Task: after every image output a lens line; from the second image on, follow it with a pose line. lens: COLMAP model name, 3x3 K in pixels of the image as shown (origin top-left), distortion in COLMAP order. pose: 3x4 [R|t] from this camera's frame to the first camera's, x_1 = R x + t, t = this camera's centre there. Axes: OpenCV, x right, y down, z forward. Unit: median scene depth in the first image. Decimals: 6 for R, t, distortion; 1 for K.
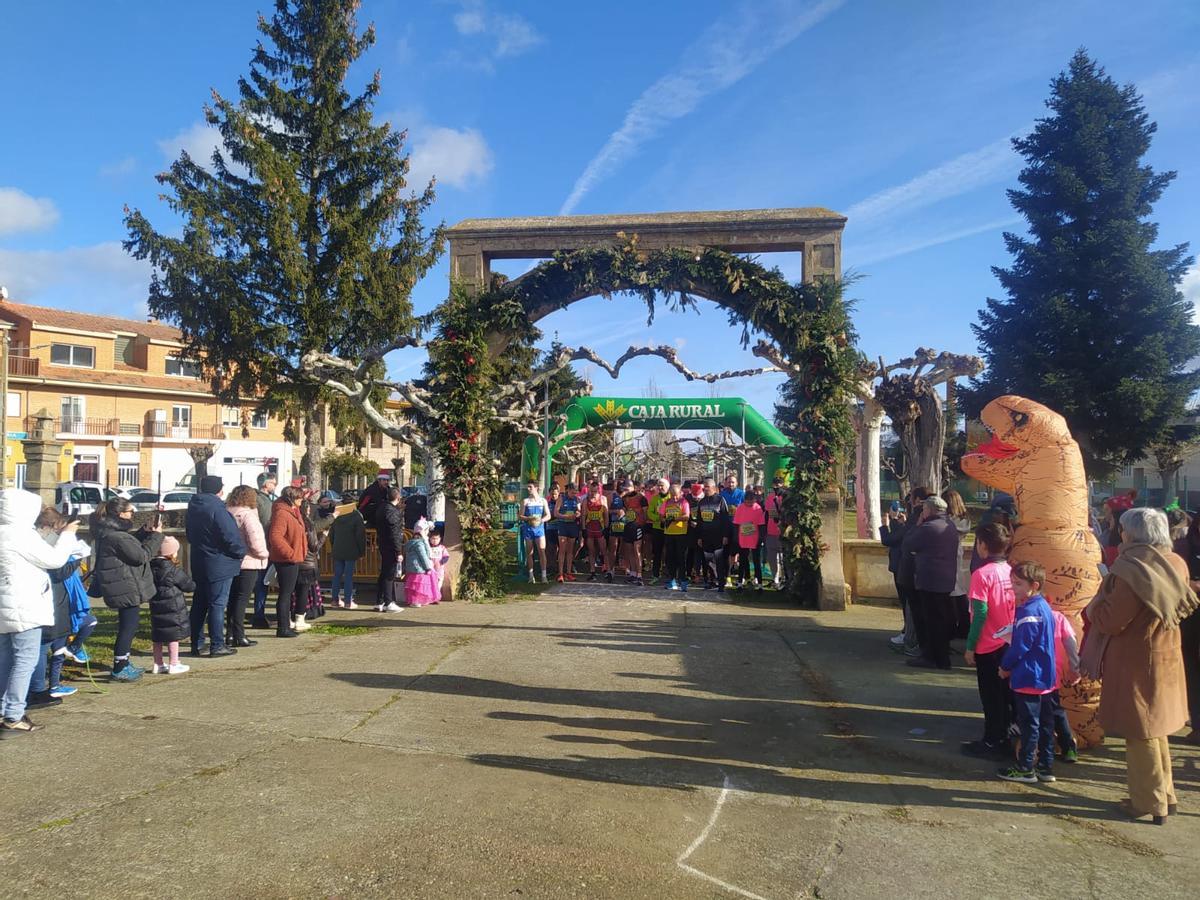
lens RADIAL K [[898.1, 0, 612.5], [0, 898.1, 464.4], [0, 0, 1]] dist [0.065418, -0.095315]
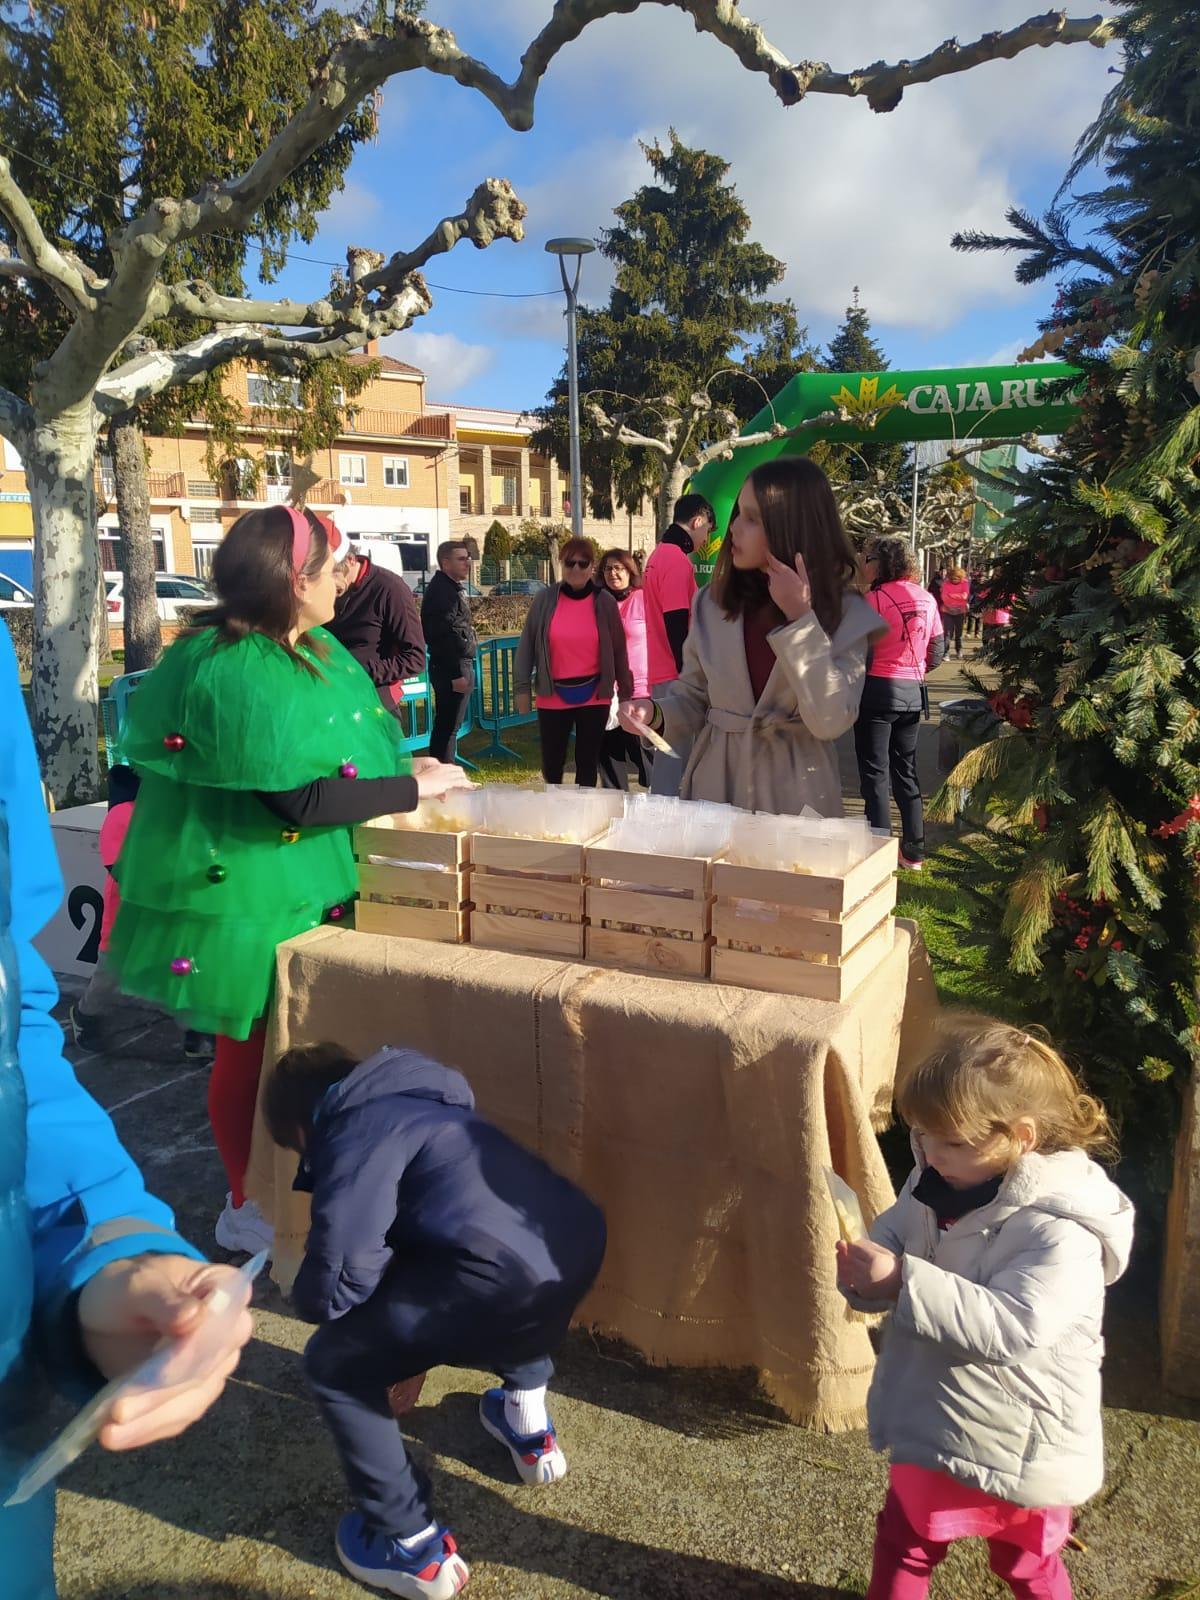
lens RADIAL K [[1197.5, 0, 597.9], [0, 1197.5, 803.6], [0, 0, 1]] dist [0.065418, -0.095315]
pose [[0.943937, 0.054930, -0.325525, 0.136480], [0.013618, 0.978742, 0.204644, 0.026315], [0.329846, -0.197604, 0.923122, 0.545300]]
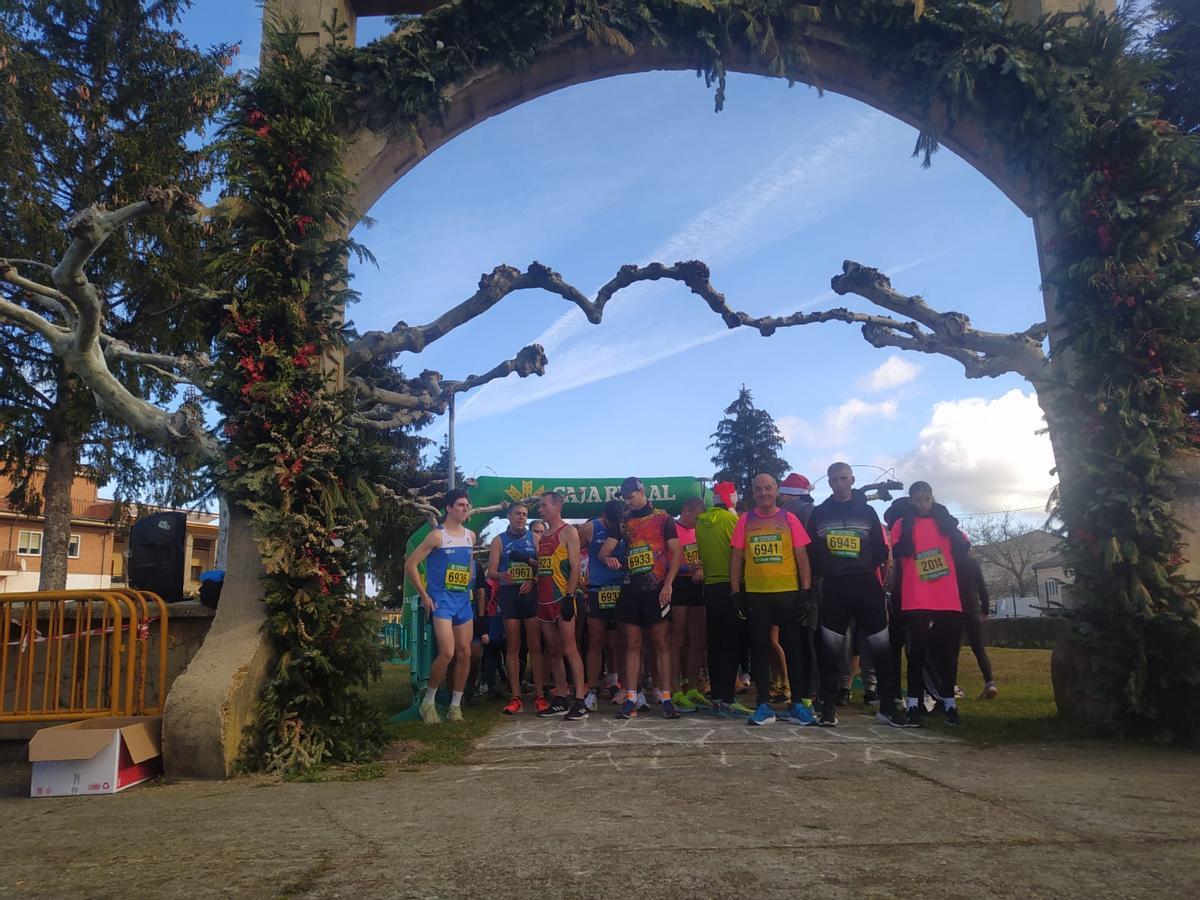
lens RADIAL K [[890.2, 0, 600.6], [0, 890.2, 455.8], [0, 0, 1]] dist [0.063286, -0.082400]
pose [[0.992665, -0.008732, 0.120583, -0.051638], [0.029460, 0.984794, -0.171209, 0.063973], [-0.117255, 0.173505, 0.977828, 0.430210]]
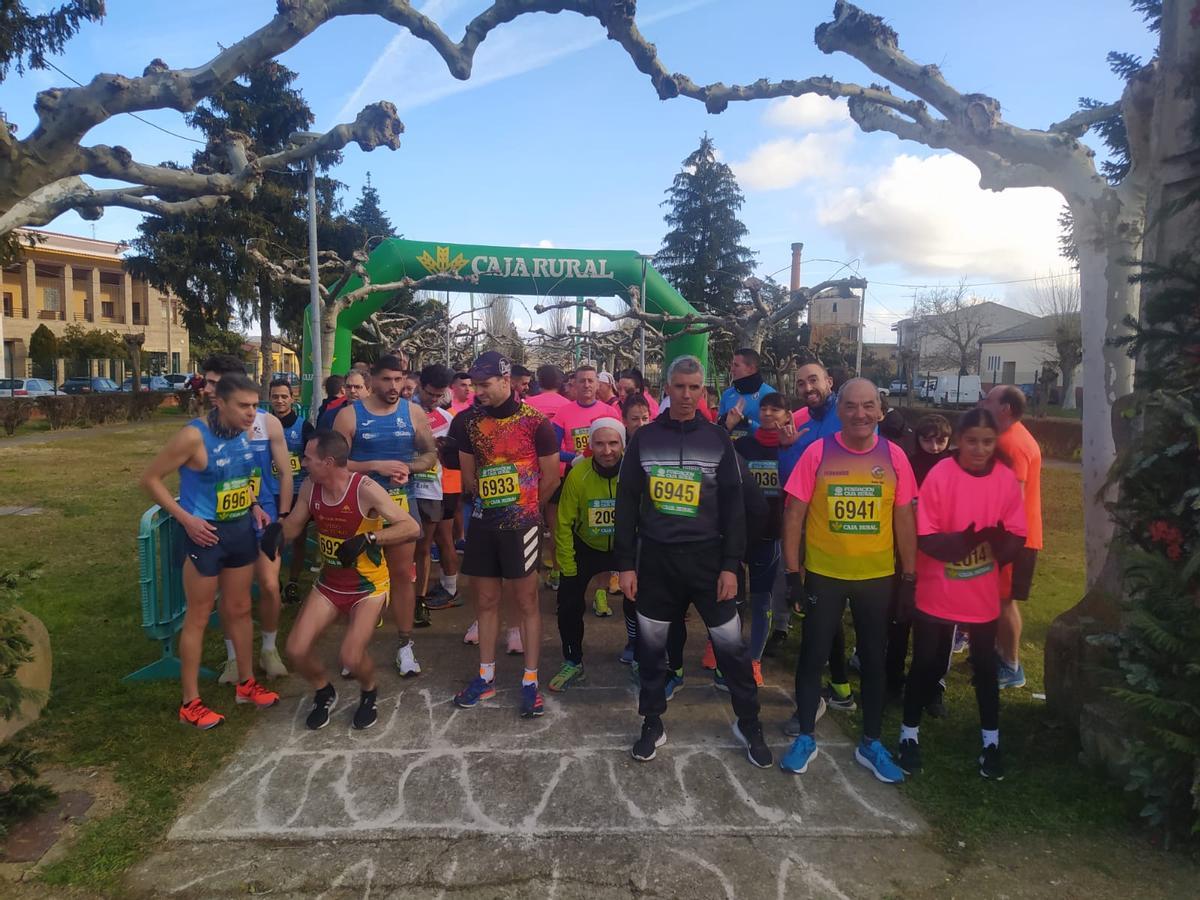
lens RADIAL K [[890.2, 0, 601.9], [0, 890.2, 453.1], [0, 0, 1]] dist [0.063286, -0.082400]
pose [[0.984633, -0.005508, 0.174550, -0.004843], [-0.013531, 0.994092, 0.107698, 0.011249], [-0.174112, -0.108405, 0.978741, 0.544331]]
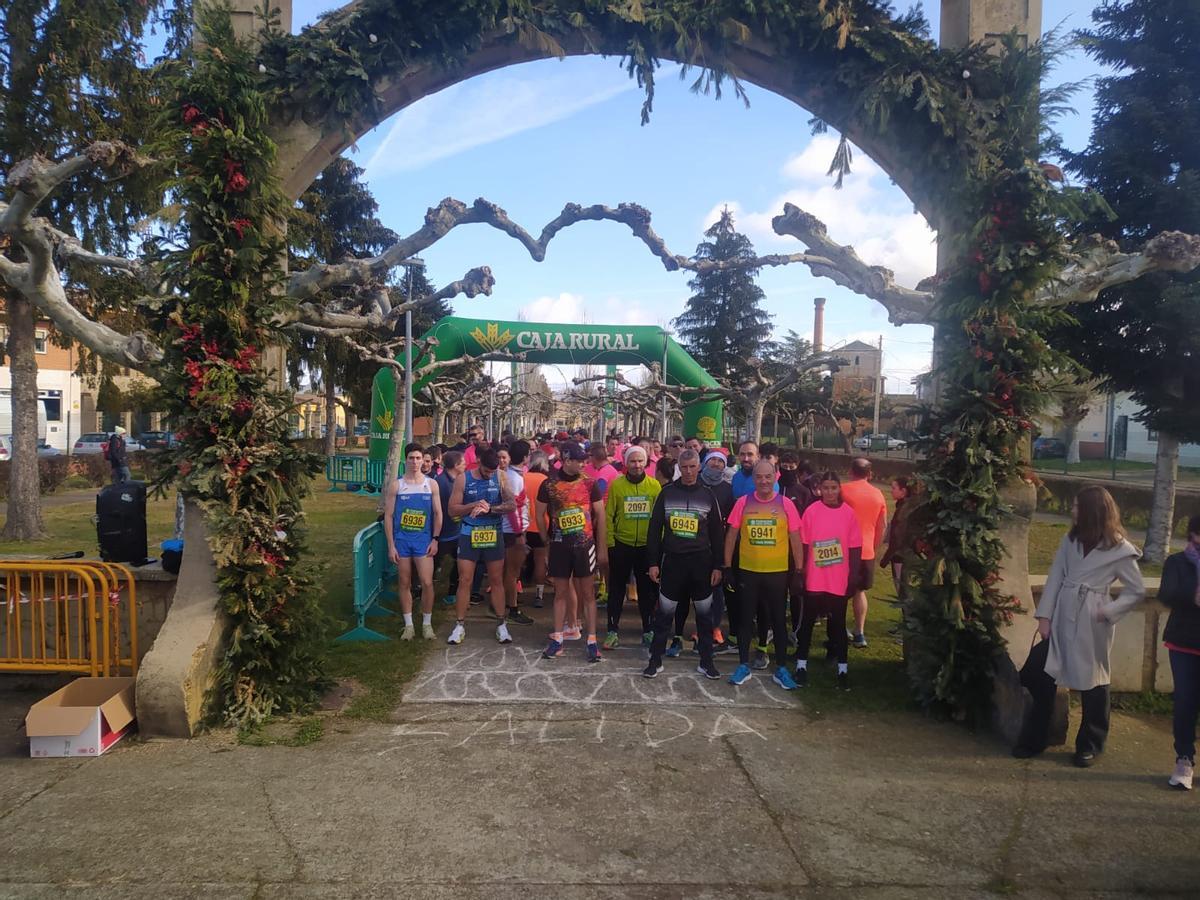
lens RADIAL K [[890.2, 0, 605.7], [0, 890.2, 452.8], [0, 0, 1]] dist [0.063286, -0.082400]
pose [[0.988782, 0.008549, 0.149120, -0.032879], [-0.016753, 0.998409, 0.053843, -0.006825], [-0.148422, -0.055737, 0.987352, 0.385285]]
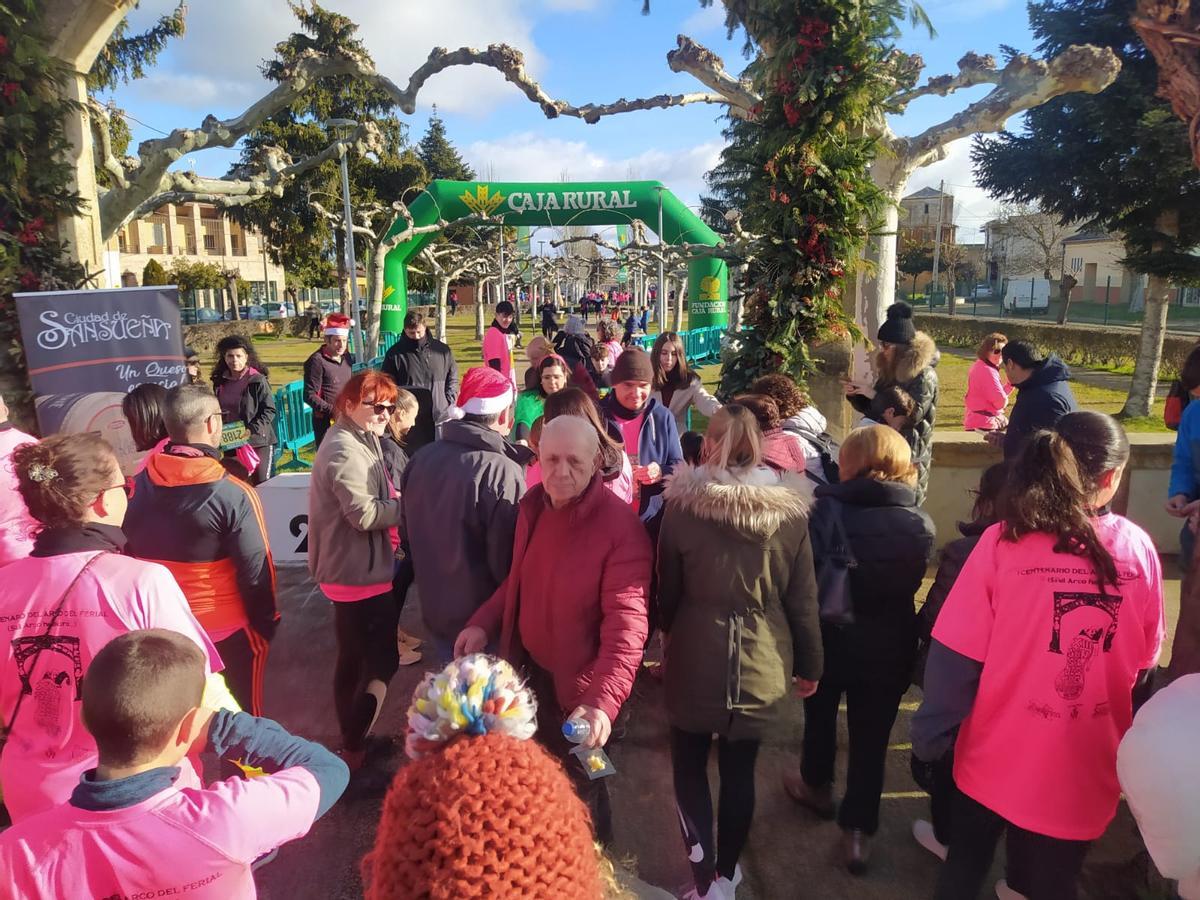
lens RADIAL K [[890.2, 0, 602.1], [0, 890.2, 454.0], [0, 0, 1]] dist [0.063286, -0.082400]
pose [[0.997141, -0.032859, 0.068043, 0.063906], [0.018409, 0.979004, 0.203008, -0.004735], [-0.073285, -0.201175, 0.976810, 0.381431]]
